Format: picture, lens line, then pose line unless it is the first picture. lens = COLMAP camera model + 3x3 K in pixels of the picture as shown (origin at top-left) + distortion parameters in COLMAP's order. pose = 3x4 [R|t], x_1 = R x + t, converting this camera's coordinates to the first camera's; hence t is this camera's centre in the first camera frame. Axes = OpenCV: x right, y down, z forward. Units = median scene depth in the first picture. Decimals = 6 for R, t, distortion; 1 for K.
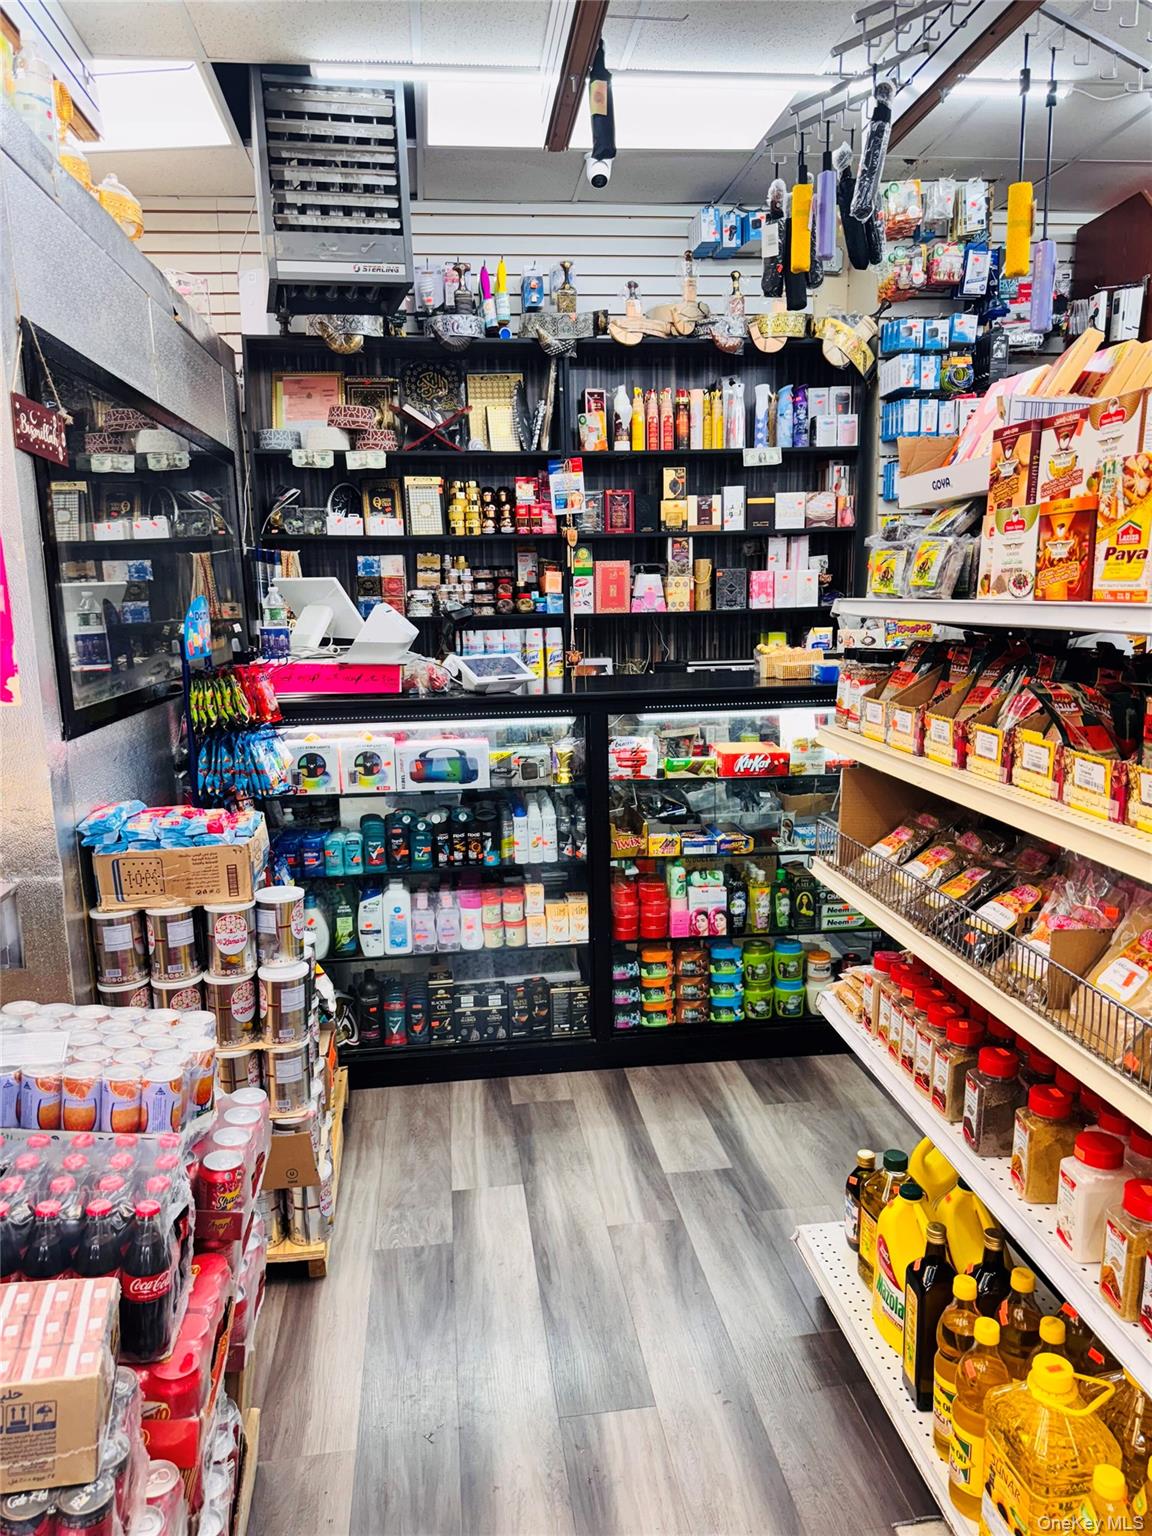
lens RADIAL K [[1064.6, 0, 561.4], [0, 1064.6, 773.8], [0, 0, 1]] dist [0.075102, -0.095902]
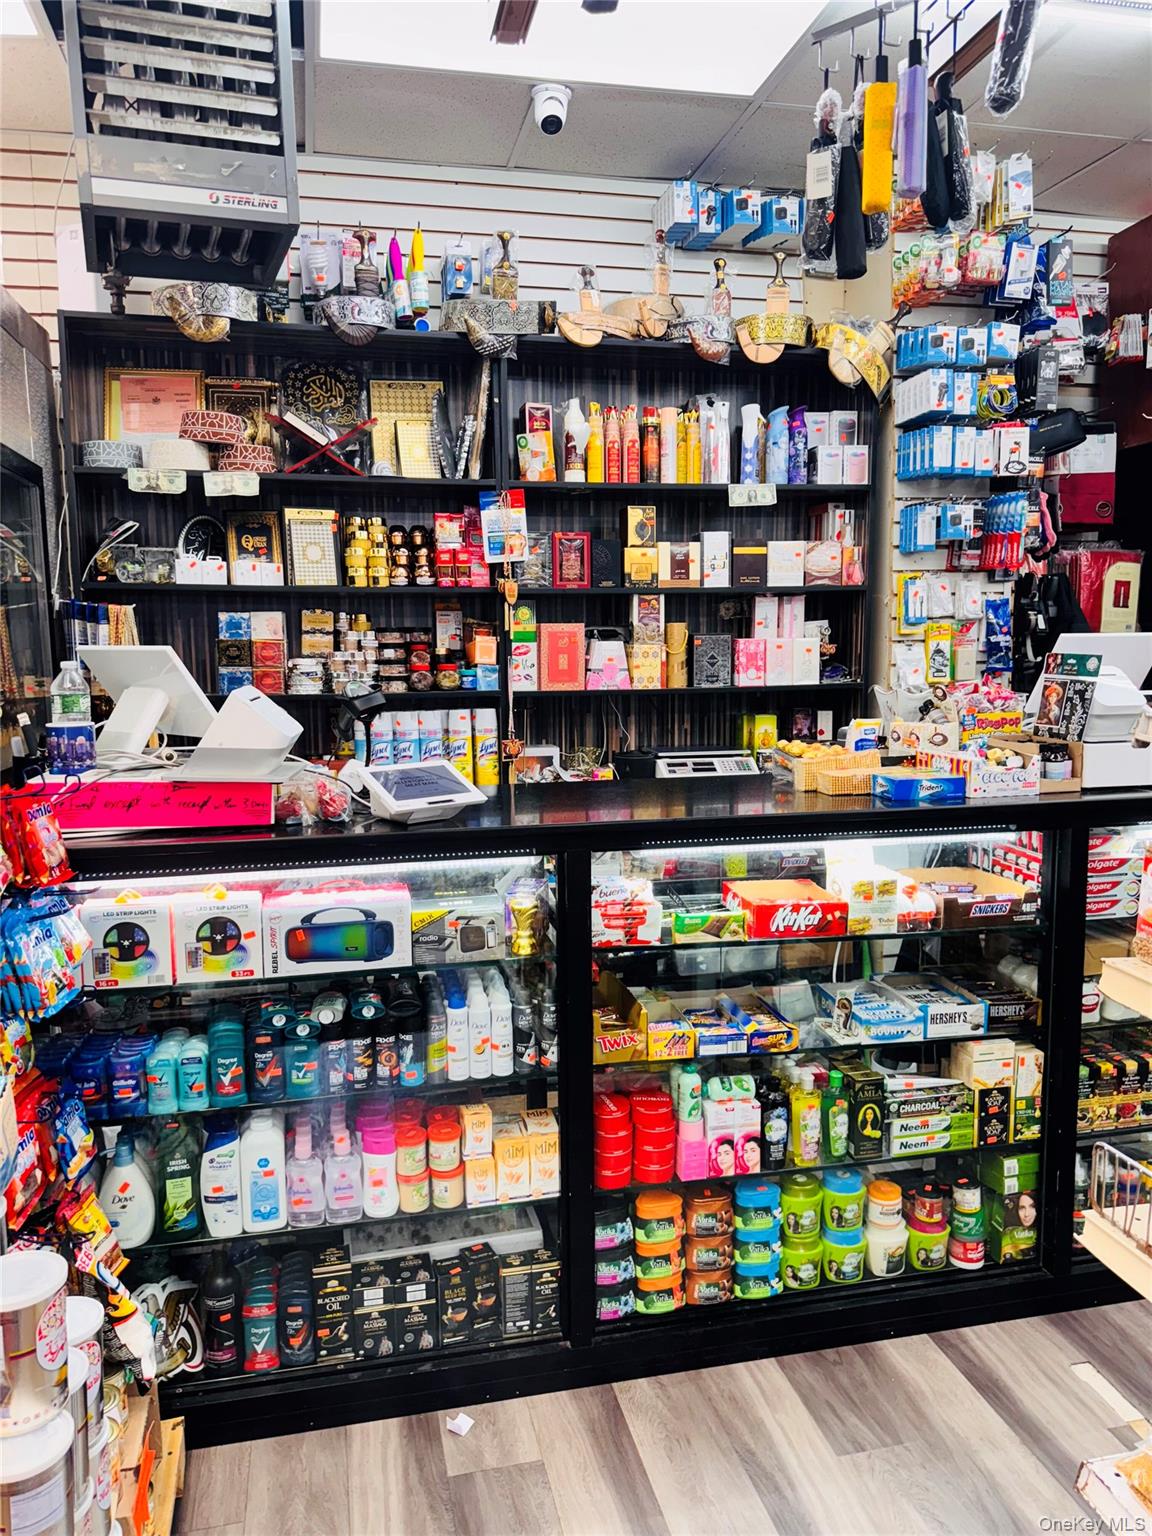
lens RADIAL K [[1076.5, 0, 554.5], [0, 1076.5, 769.9], [0, 0, 1]] dist [0.066217, -0.093123]
pose [[0.995492, -0.001023, 0.094836, -0.033524], [0.006610, 0.998259, -0.058616, -0.053377], [-0.094611, 0.058979, 0.993766, 0.258447]]
